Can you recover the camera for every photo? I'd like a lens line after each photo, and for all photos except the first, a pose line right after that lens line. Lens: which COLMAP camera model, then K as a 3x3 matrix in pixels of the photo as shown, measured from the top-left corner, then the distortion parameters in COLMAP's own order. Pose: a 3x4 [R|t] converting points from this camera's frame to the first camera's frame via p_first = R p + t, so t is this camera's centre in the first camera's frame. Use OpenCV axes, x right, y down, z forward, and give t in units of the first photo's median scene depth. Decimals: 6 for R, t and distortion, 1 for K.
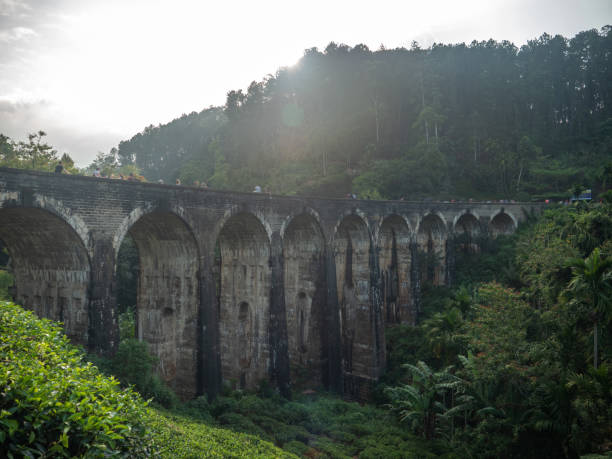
lens RADIAL K [[464.1, 0, 302.5], [0, 464.1, 230.0], [0, 0, 1]] dist [-0.039379, 0.013782]
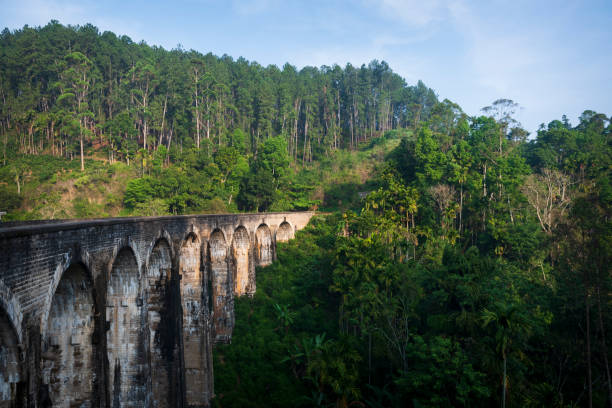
lens RADIAL K [[443.6, 0, 311.2], [0, 443.6, 201.9], [0, 0, 1]] dist [0.004492, -0.005839]
pose [[0.799902, 0.021290, 0.599753, -0.290301], [0.002312, 0.999254, -0.038555, -0.072981], [-0.600126, 0.032227, 0.799256, 0.158595]]
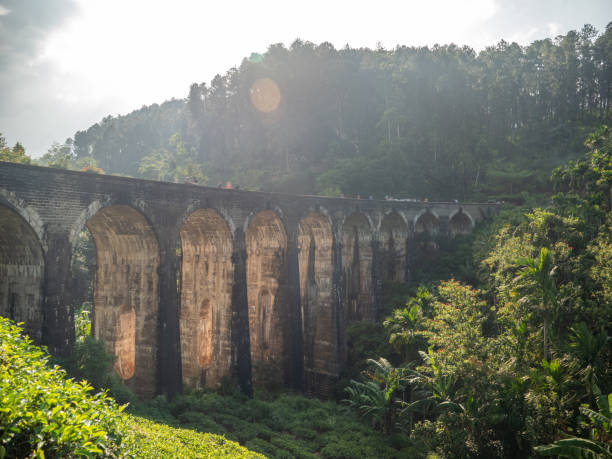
lens RADIAL K [[464.1, 0, 304.5], [0, 464.1, 228.3], [0, 0, 1]] dist [-0.039379, 0.013782]
pose [[0.996101, 0.014994, 0.086931, -0.004577], [-0.015311, 0.999878, 0.002984, 0.000029], [-0.086876, -0.004304, 0.996210, 0.003237]]
